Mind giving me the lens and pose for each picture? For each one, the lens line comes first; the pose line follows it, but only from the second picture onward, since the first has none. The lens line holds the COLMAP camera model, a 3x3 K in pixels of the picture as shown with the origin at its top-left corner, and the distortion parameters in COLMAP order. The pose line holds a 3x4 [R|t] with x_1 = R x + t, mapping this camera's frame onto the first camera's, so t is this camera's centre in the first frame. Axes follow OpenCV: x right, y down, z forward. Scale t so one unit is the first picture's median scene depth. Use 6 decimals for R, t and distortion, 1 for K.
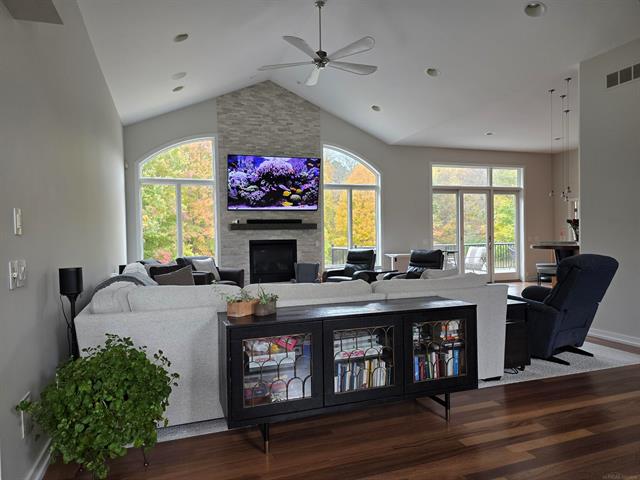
lens RADIAL K [[436.5, 0, 320.0], [0, 436.5, 240.0], [0, 0, 1]] dist [0.120937, -0.130753]
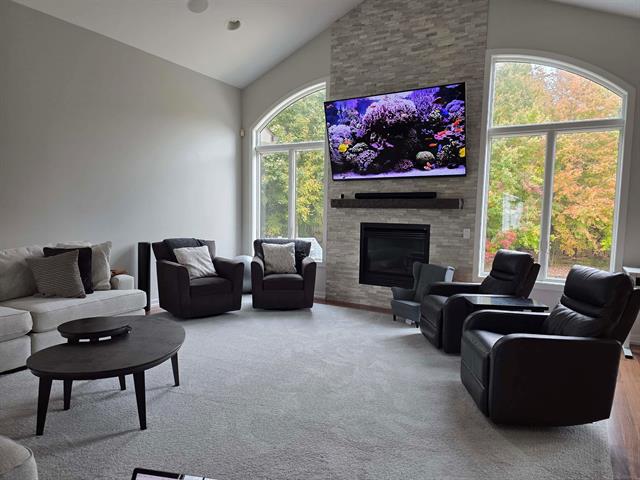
lens RADIAL K [[436.5, 0, 320.0], [0, 436.5, 240.0], [0, 0, 1]] dist [0.120937, -0.130753]
pose [[0.656013, 0.074049, -0.751109, 0.324200], [-0.035107, 0.997092, 0.067637, -0.016551], [0.753933, -0.018002, 0.656705, 0.483365]]
